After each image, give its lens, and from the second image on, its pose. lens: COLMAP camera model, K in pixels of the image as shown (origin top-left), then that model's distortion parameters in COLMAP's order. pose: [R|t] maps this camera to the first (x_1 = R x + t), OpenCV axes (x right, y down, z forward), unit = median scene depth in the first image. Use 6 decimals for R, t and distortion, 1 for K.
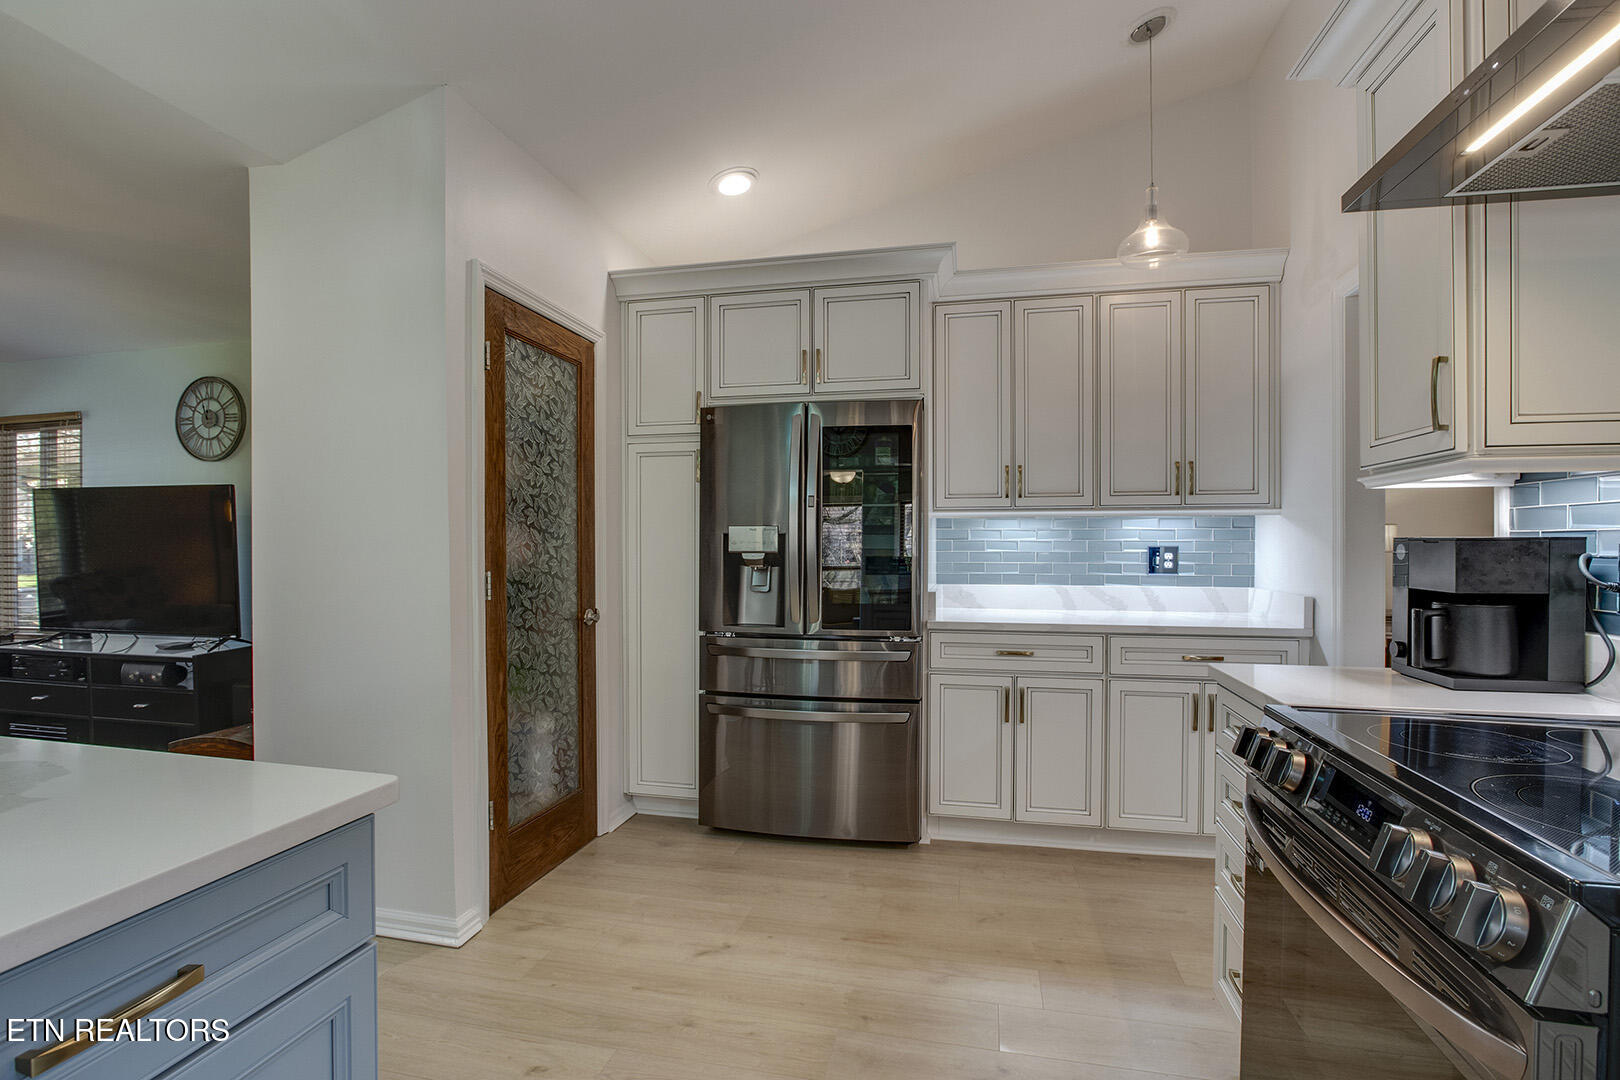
lens RADIAL K [[756.7, 0, 811.4], [0, 756.7, 549.2], [0, 0, 1]] dist [-0.018293, 0.000769]
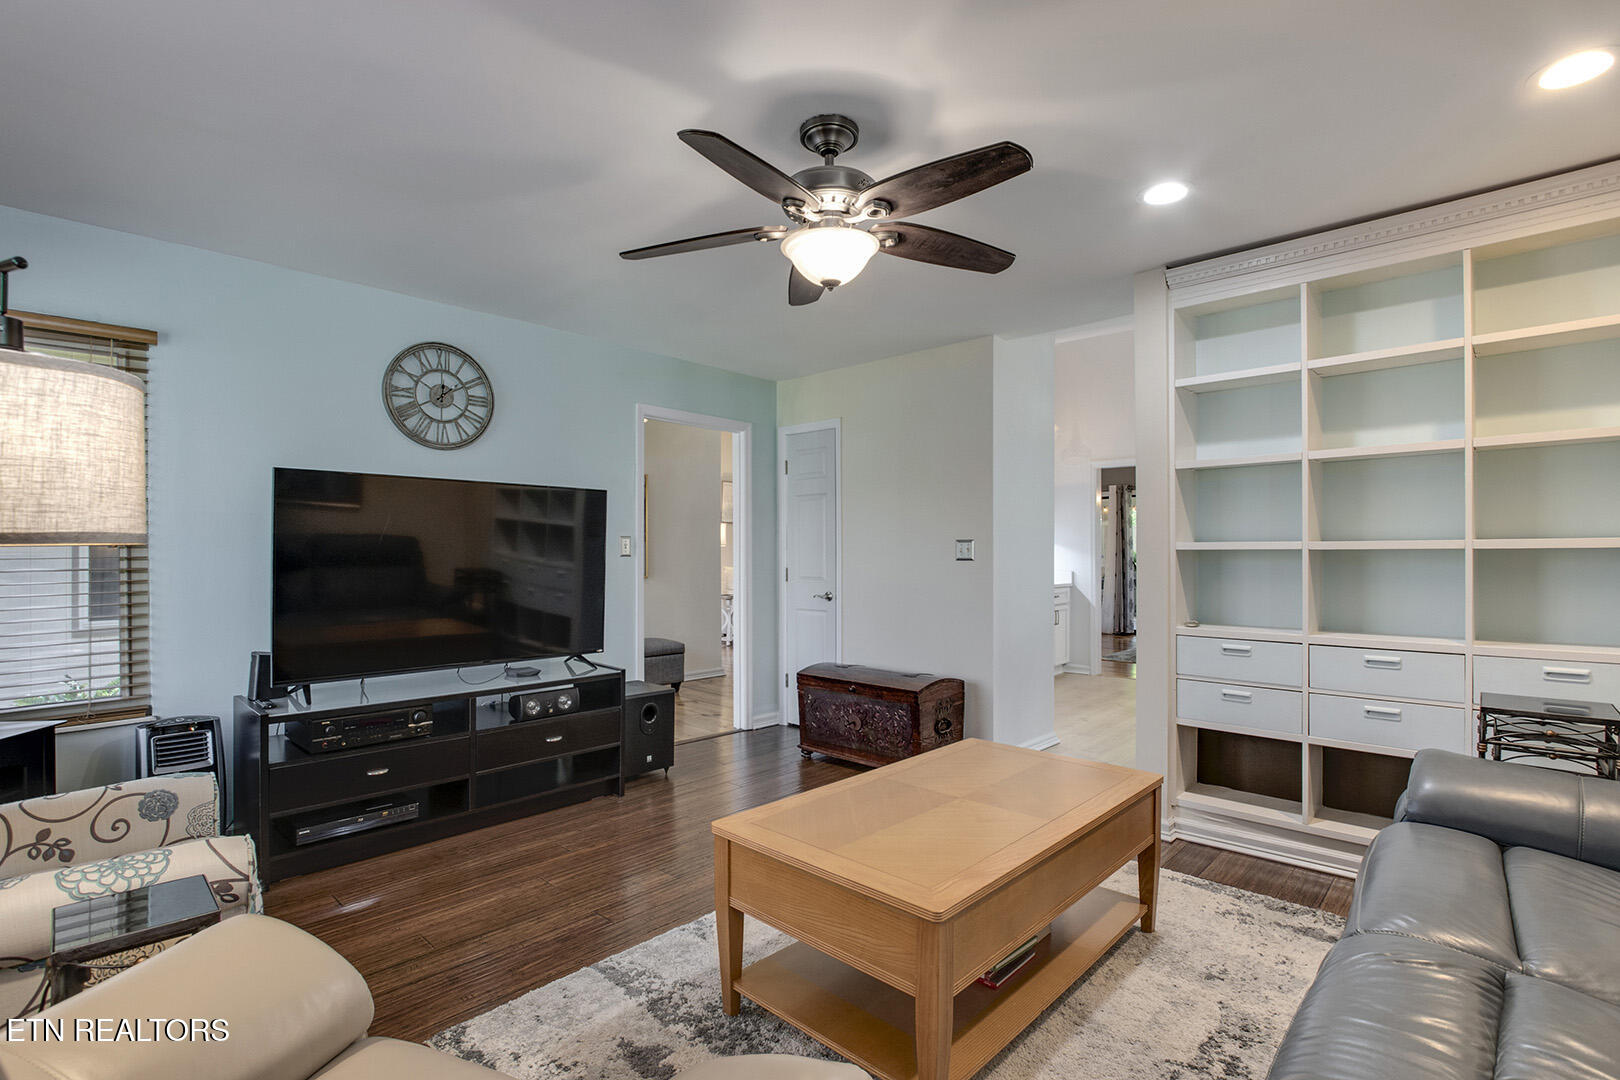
lens RADIAL K [[756.7, 0, 811.4], [0, 756.7, 549.2], [0, 0, 1]] dist [-0.018293, 0.000769]
pose [[0.508849, 0.004479, 0.860844, -1.297040], [0.005500, 0.999949, -0.008454, -0.001201], [-0.860838, 0.009036, 0.508798, 0.248163]]
